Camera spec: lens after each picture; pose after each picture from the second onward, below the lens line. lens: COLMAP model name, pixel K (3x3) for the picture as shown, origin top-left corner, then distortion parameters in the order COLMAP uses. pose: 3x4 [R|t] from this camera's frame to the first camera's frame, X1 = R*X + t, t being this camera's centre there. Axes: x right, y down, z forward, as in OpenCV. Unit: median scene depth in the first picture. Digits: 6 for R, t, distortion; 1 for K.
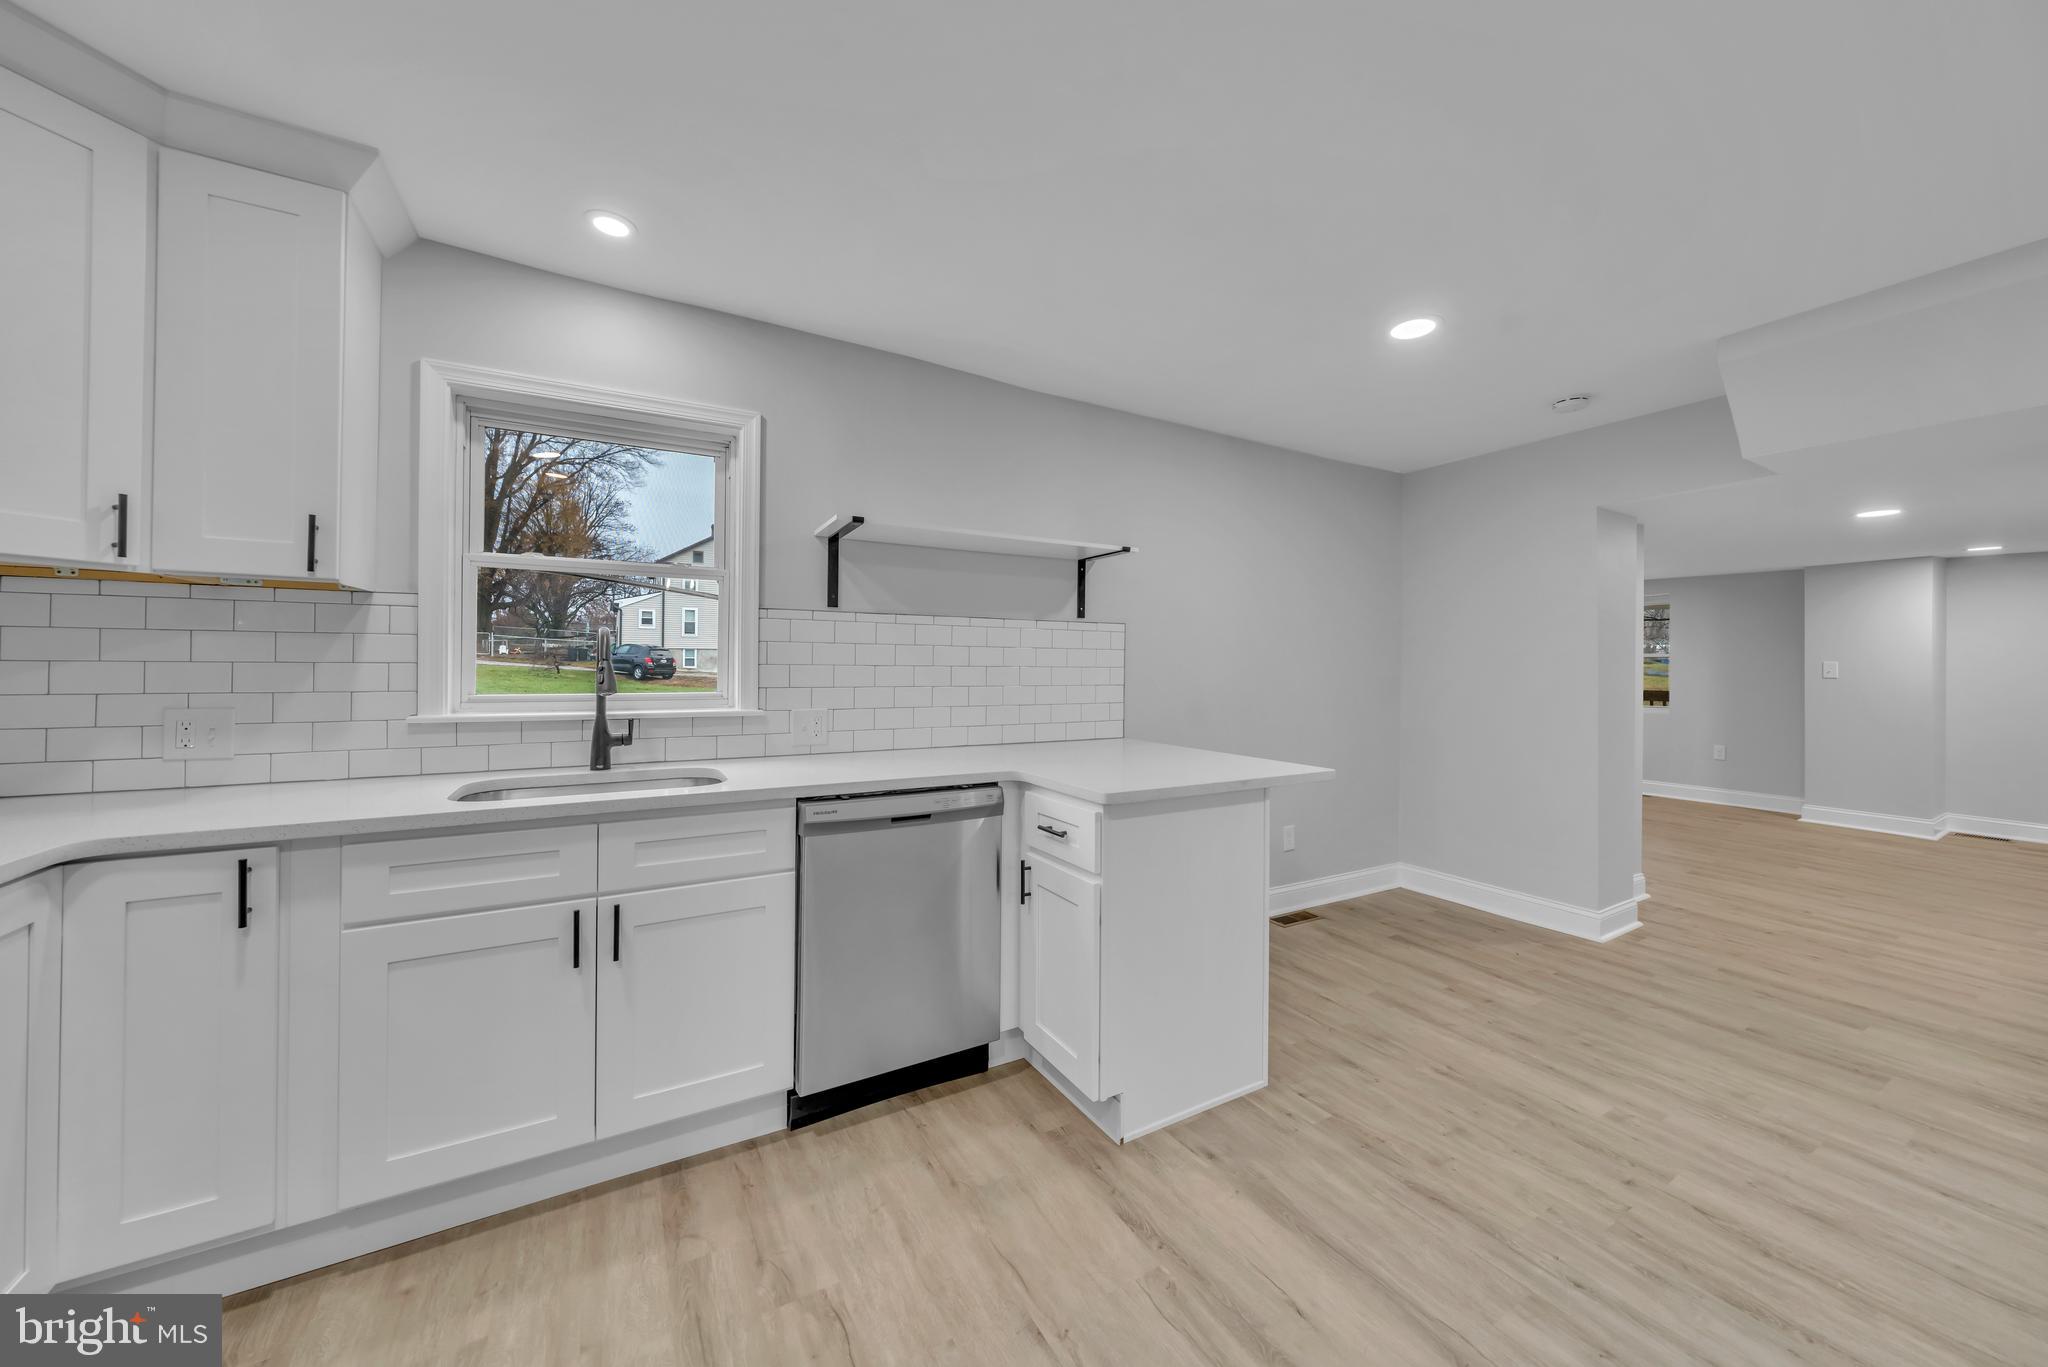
lens RADIAL K [[746.3, 0, 1031.4], [0, 746.3, 661.1], [0, 0, 1]] dist [-0.001676, -0.000104]
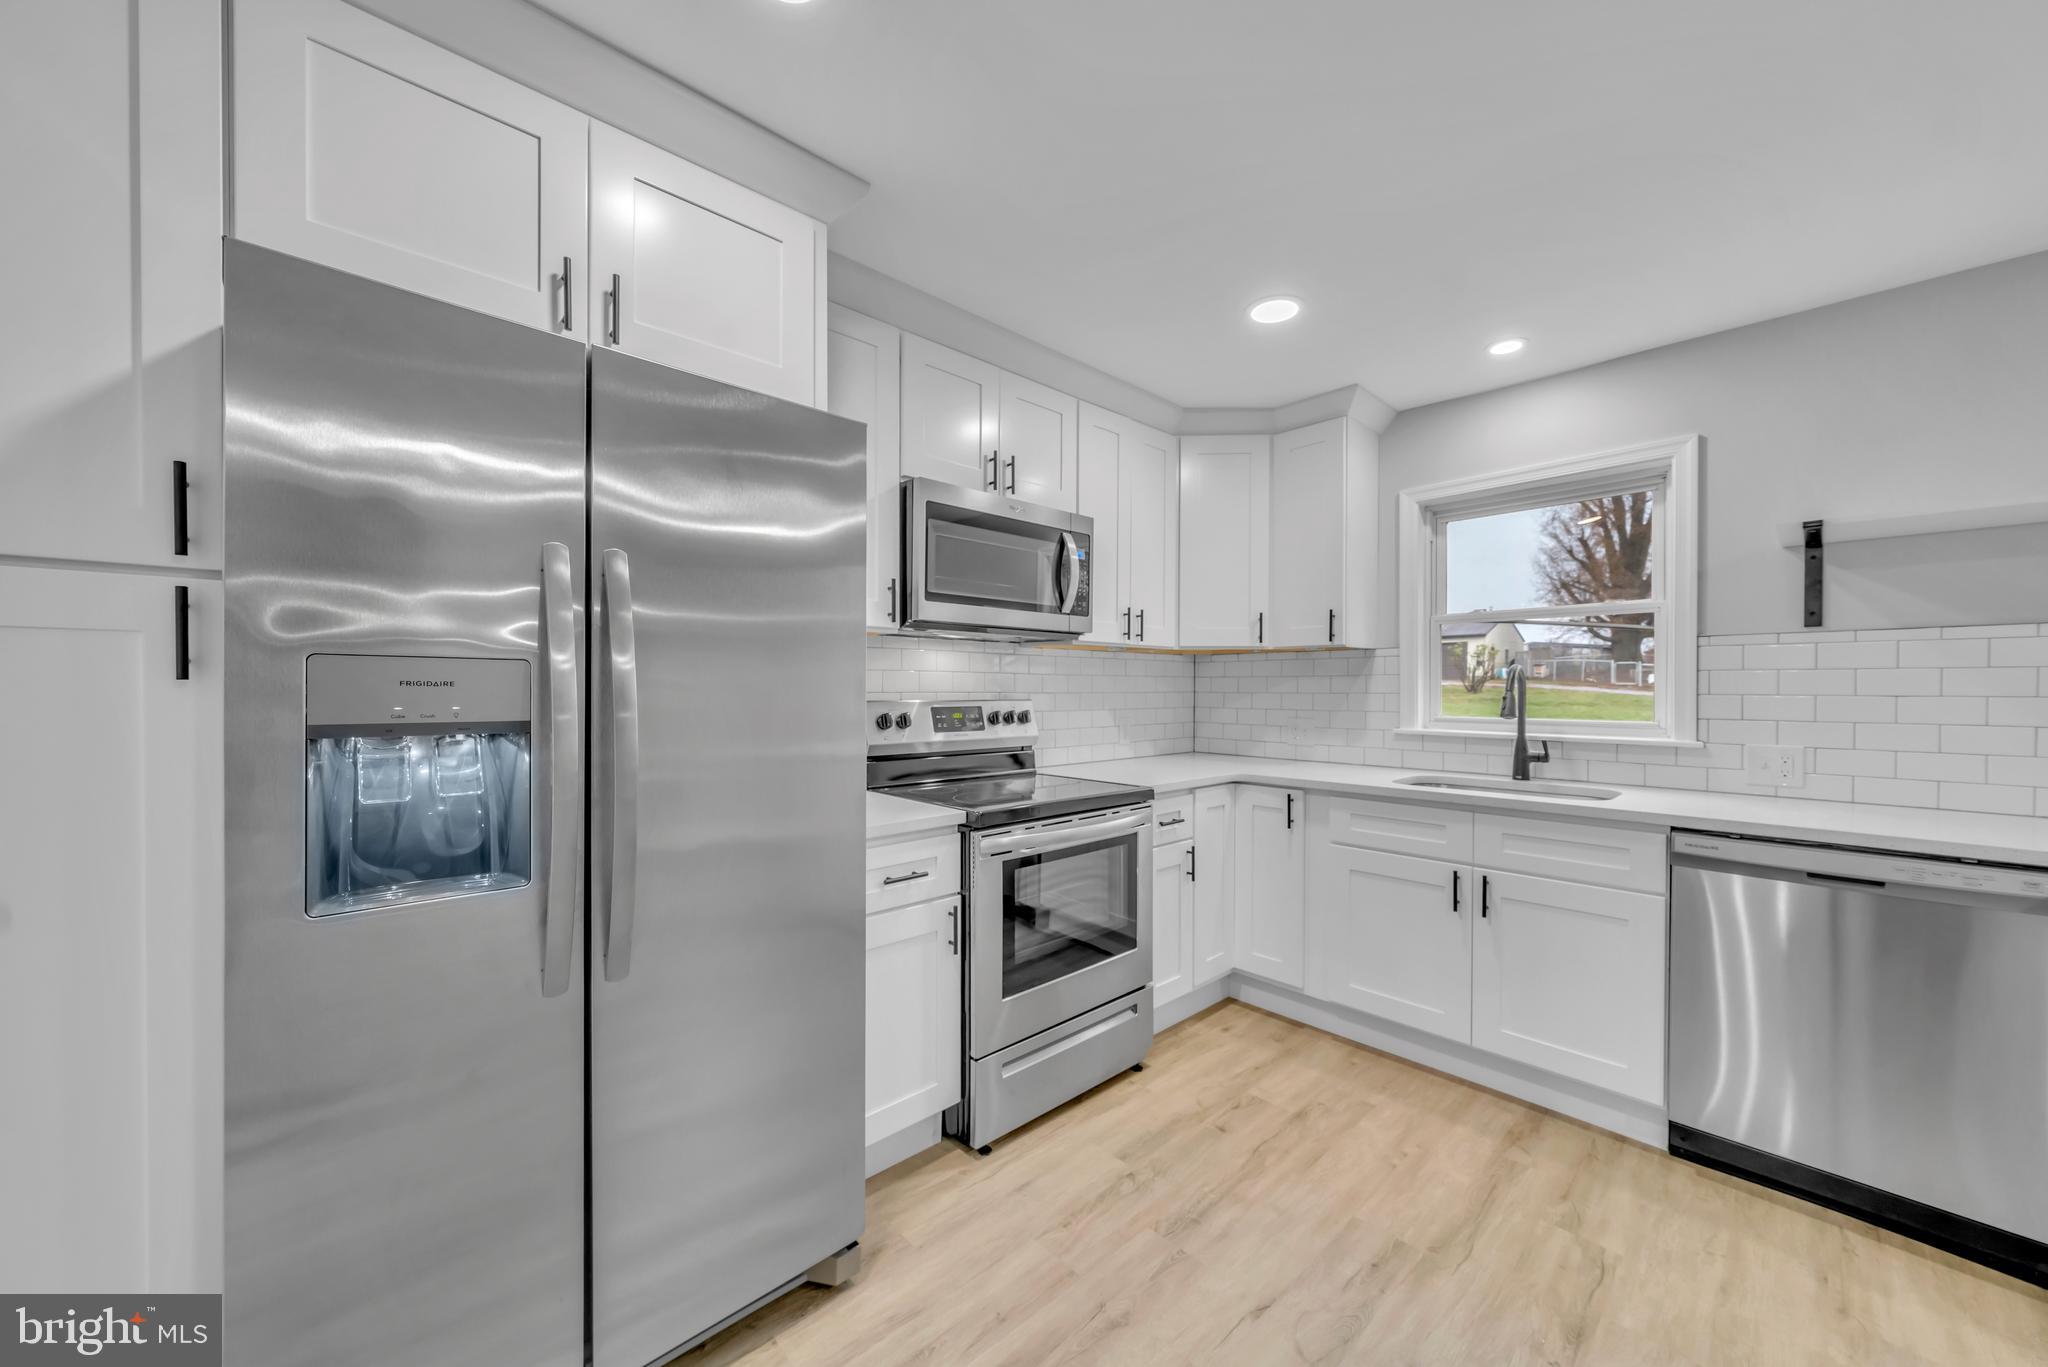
lens RADIAL K [[704.7, 0, 989.9], [0, 704.7, 694.5], [0, 0, 1]] dist [-0.001522, 0.000026]
pose [[0.180986, 0.000352, -0.983486, 0.379140], [0.004351, 0.999990, 0.001159, -0.000763], [0.983476, -0.004489, 0.180983, -0.066412]]
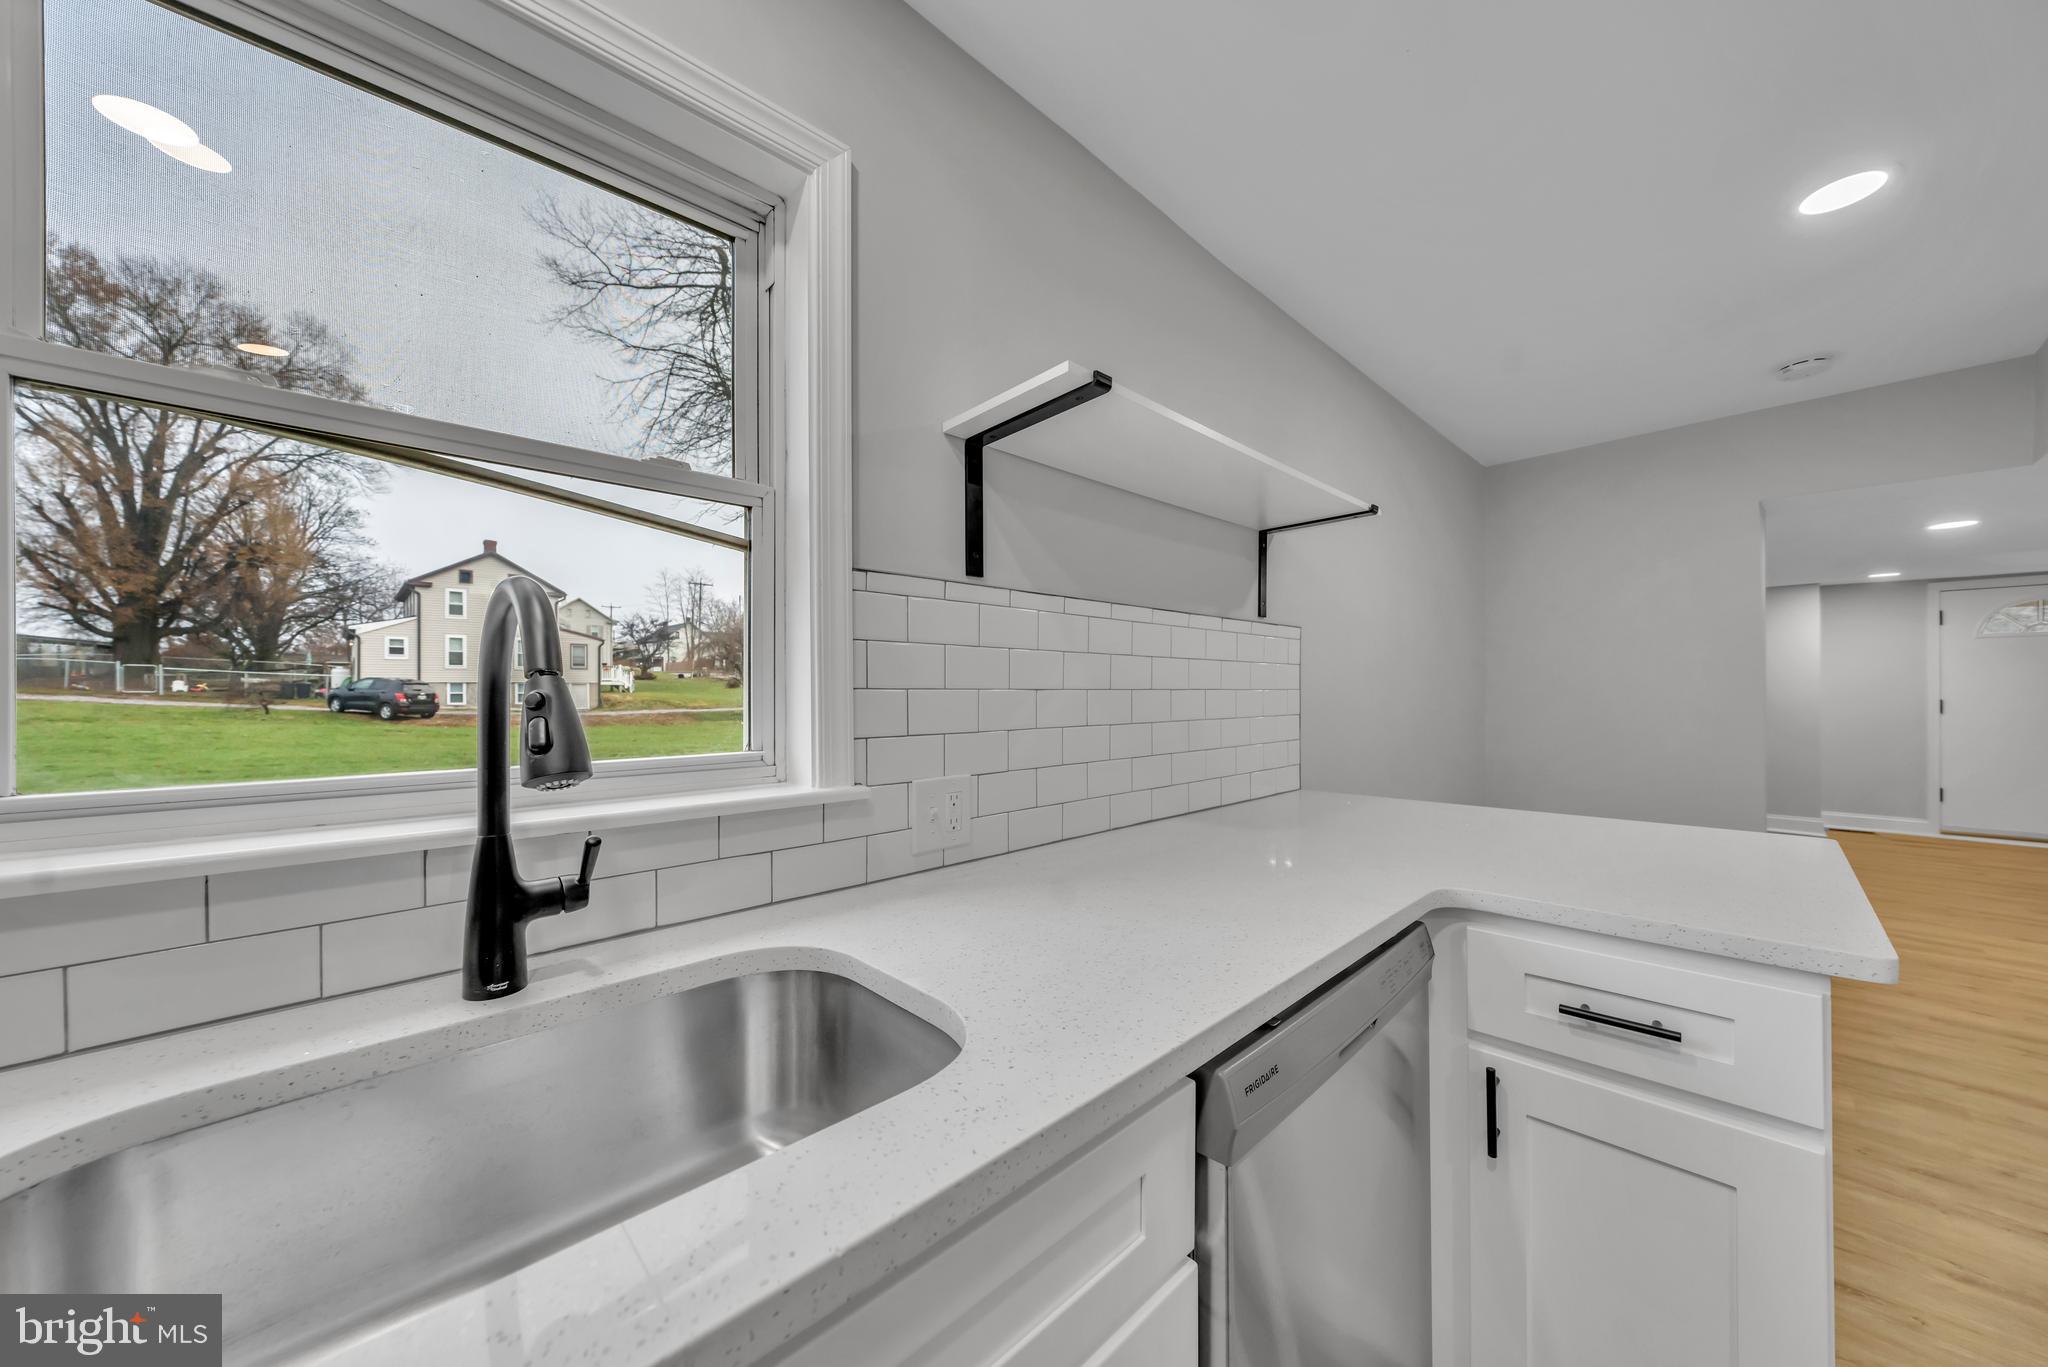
lens RADIAL K [[690.3, 0, 1027.0], [0, 690.3, 692.9], [0, 0, 1]] dist [-0.000713, 0.000125]
pose [[0.963511, -0.014092, 0.267299, -0.392942], [0.013306, 0.999900, 0.004751, 0.006648], [-0.267339, -0.001021, 0.963602, 0.577754]]
